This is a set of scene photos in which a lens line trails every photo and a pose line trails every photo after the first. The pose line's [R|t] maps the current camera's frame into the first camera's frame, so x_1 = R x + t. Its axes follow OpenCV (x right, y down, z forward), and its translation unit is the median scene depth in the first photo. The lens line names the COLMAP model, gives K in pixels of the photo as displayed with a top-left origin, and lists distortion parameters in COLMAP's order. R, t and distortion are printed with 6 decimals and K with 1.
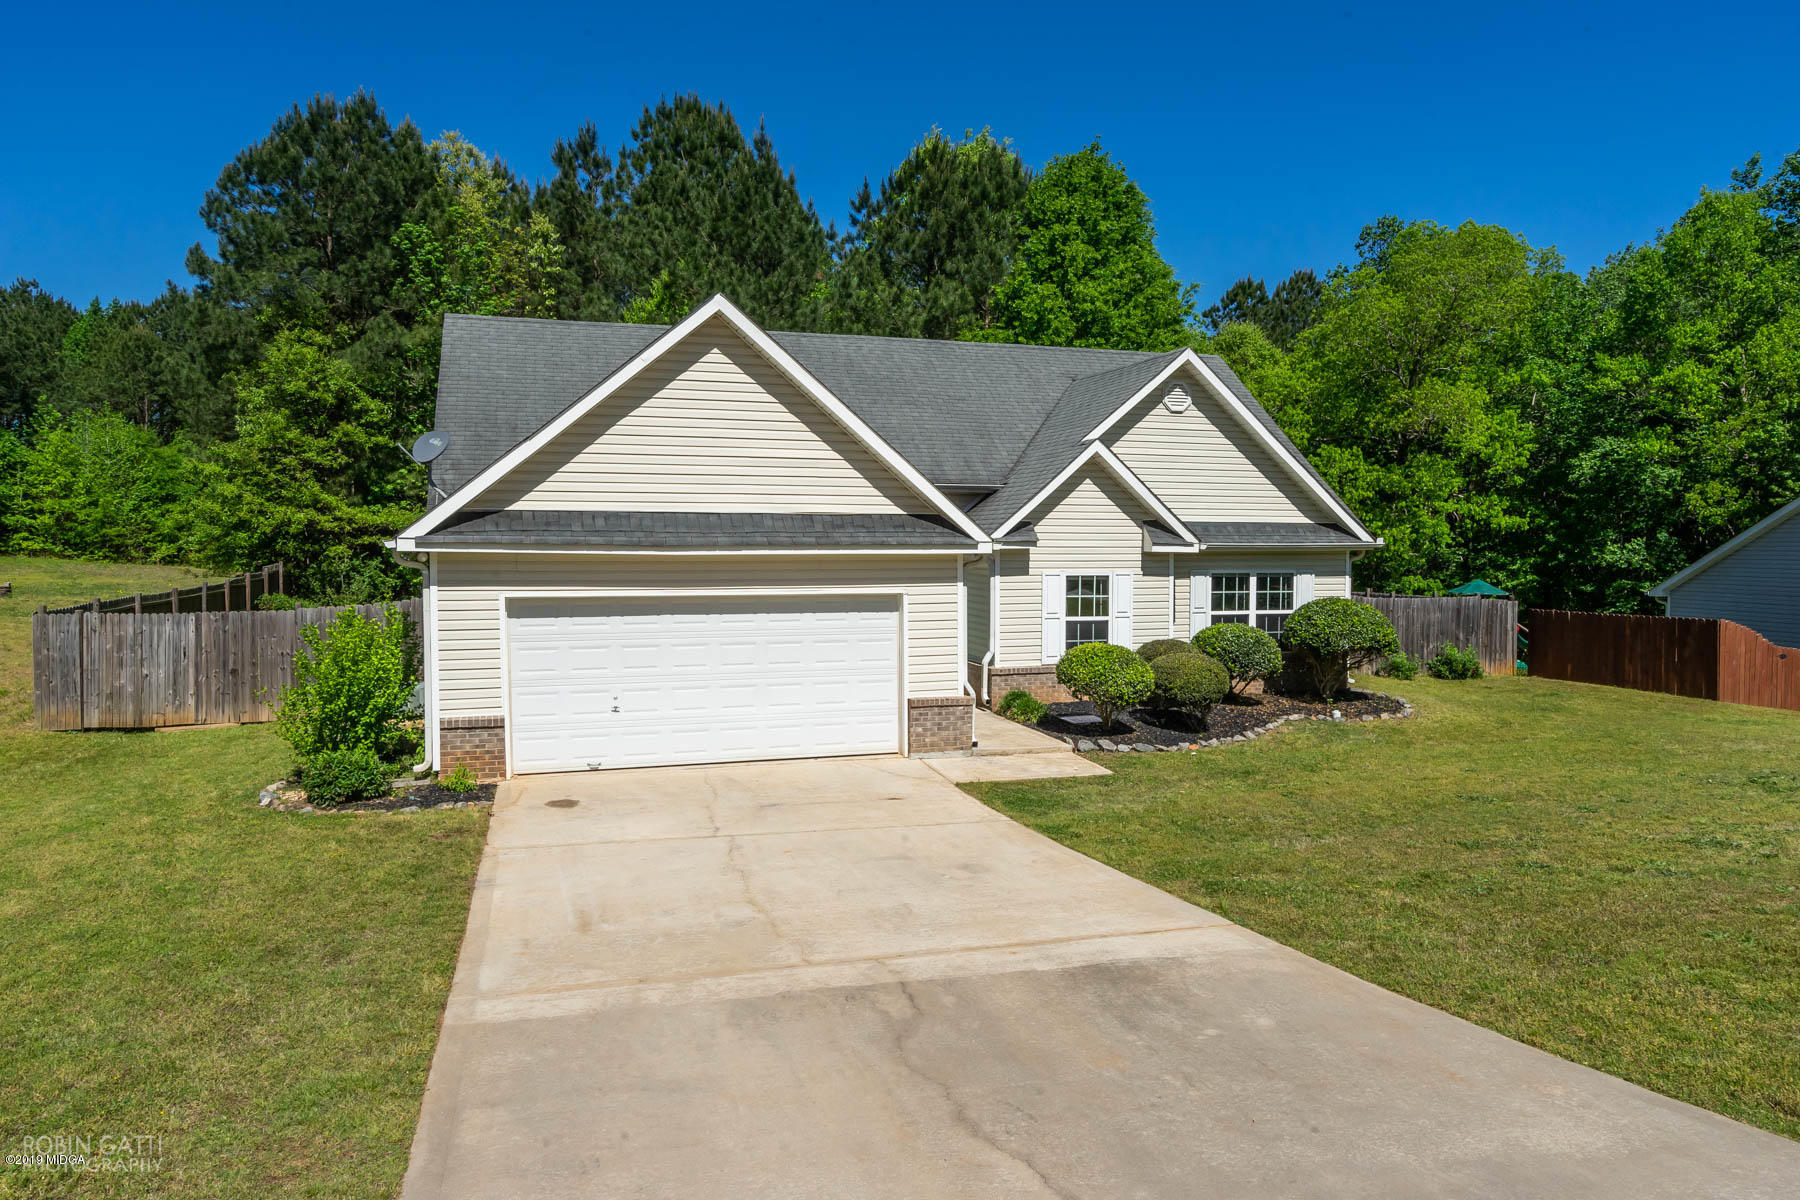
lens RADIAL K [[1067.0, 0, 898.9], [0, 1067.0, 559.7], [0, 0, 1]] dist [0.005155, 0.002134]
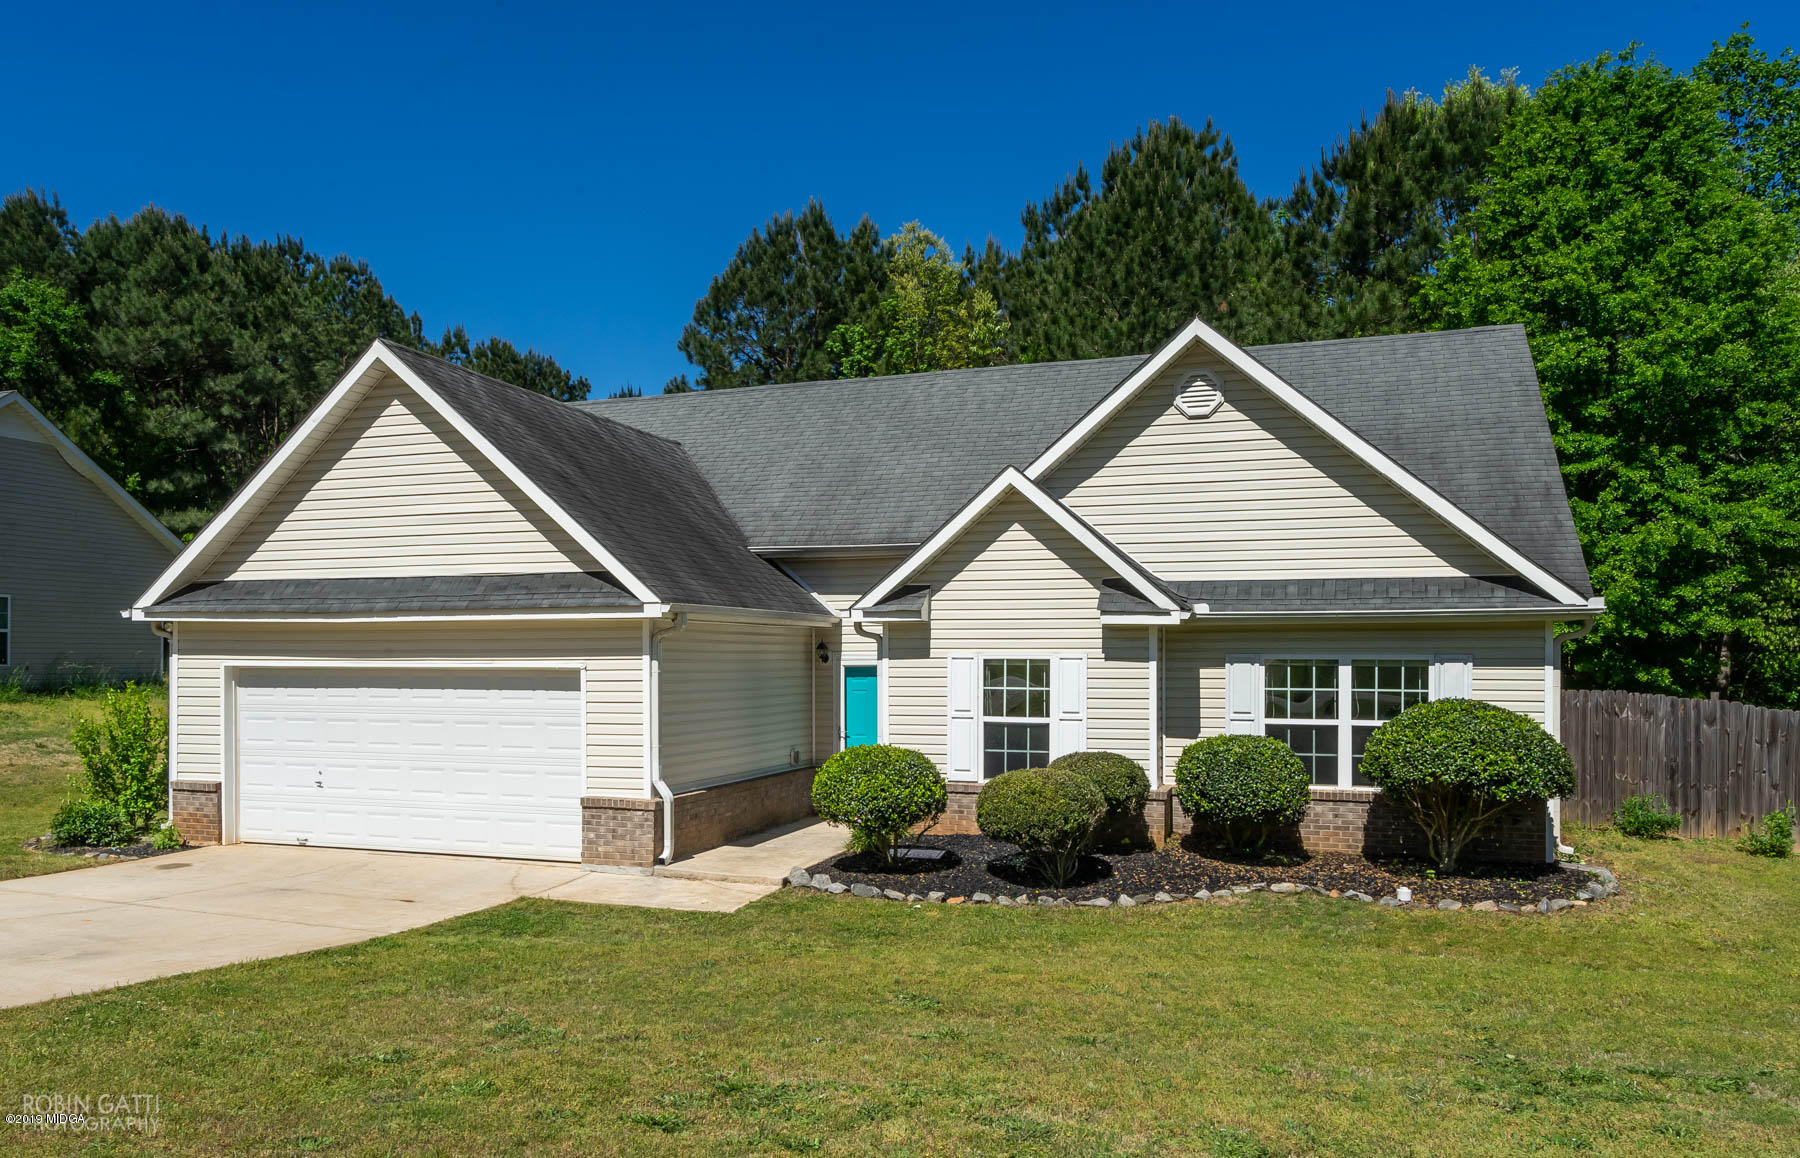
lens RADIAL K [[1248.1, 0, 899.5], [0, 1248.1, 659.2], [0, 0, 1]] dist [0.005340, 0.001949]
pose [[0.813600, -0.004487, -0.581408, 0.591745], [-0.010083, 0.999711, -0.021826, 0.033458], [0.581337, 0.023620, 0.813320, 0.276980]]
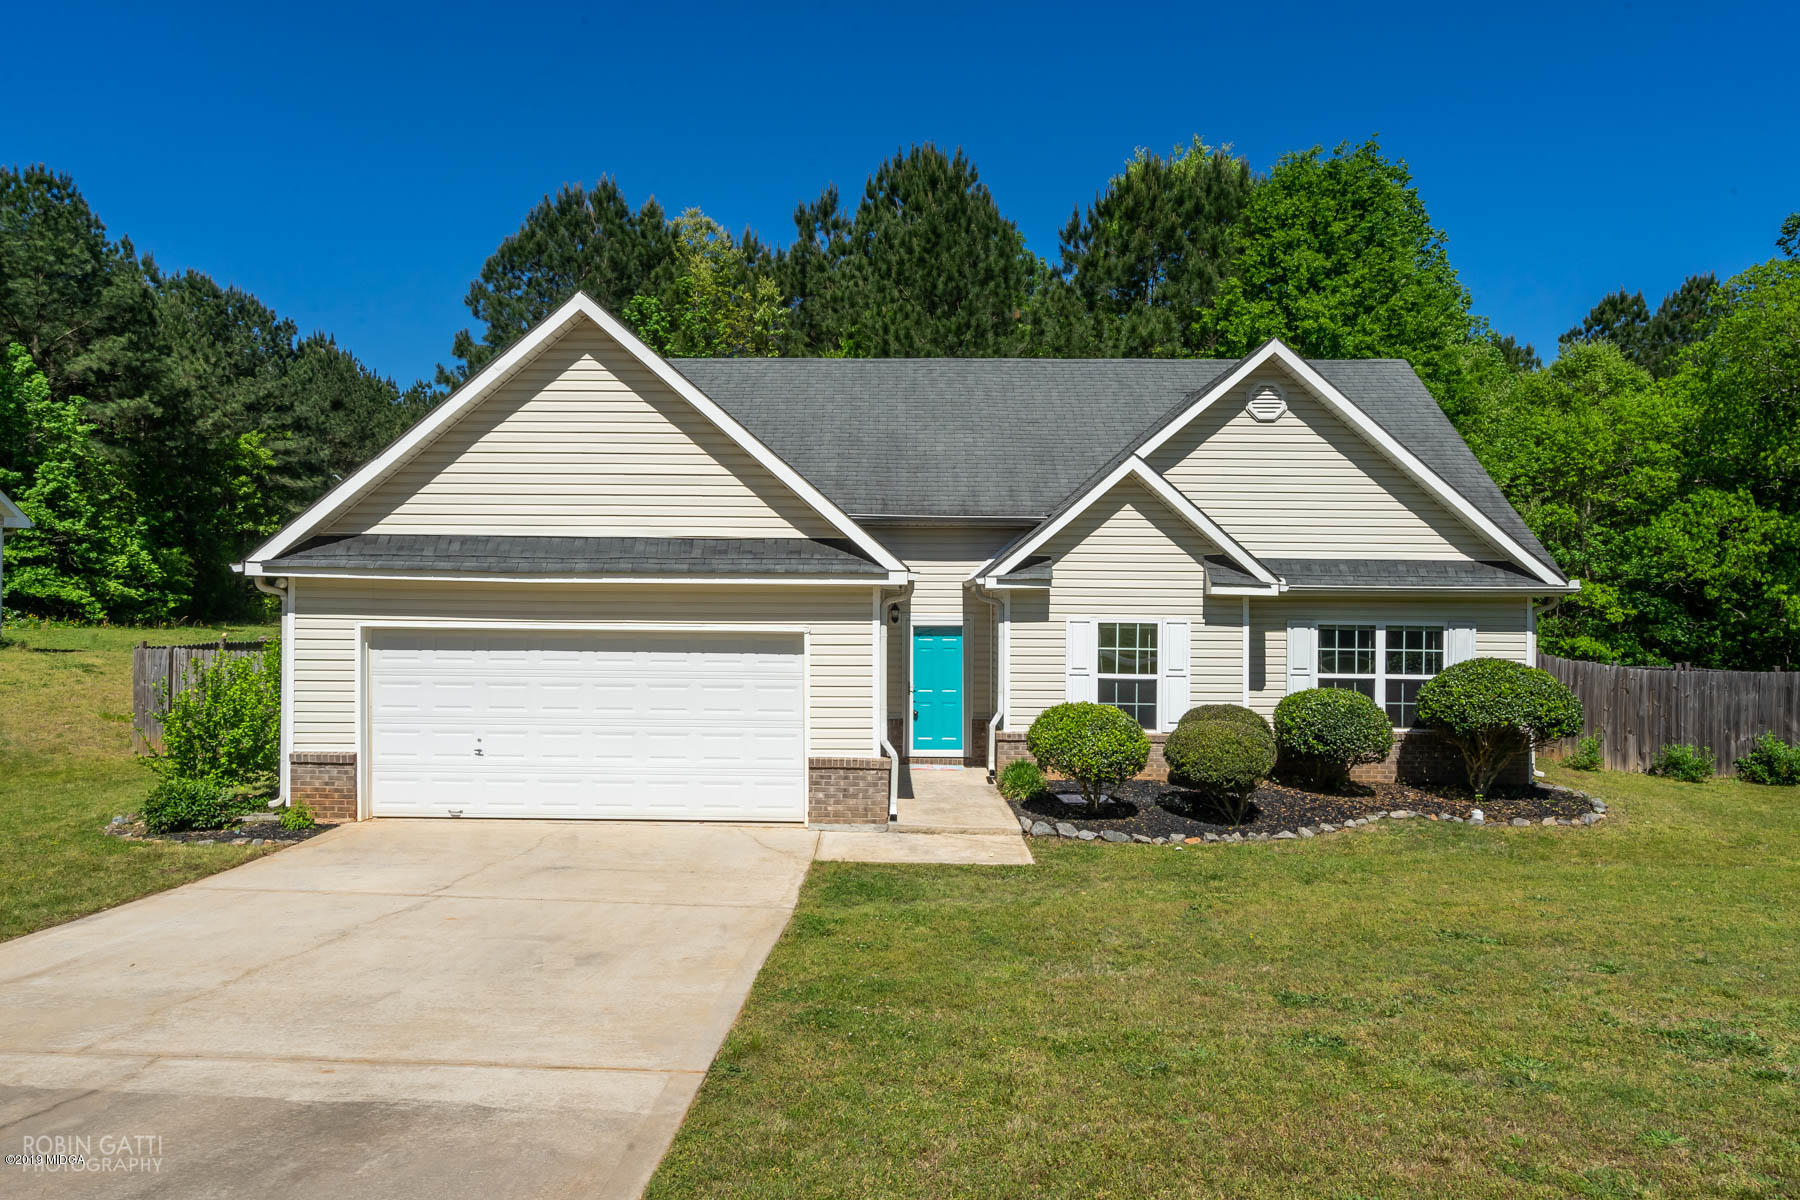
lens RADIAL K [[1107.8, 0, 900.0], [0, 1107.8, 600.0], [0, 0, 1]] dist [0.004042, 0.001768]
pose [[0.953746, 0.002637, -0.300602, 0.262417], [-0.012341, 0.999462, -0.030388, 0.024664], [0.300360, 0.032692, 0.953265, 0.144355]]
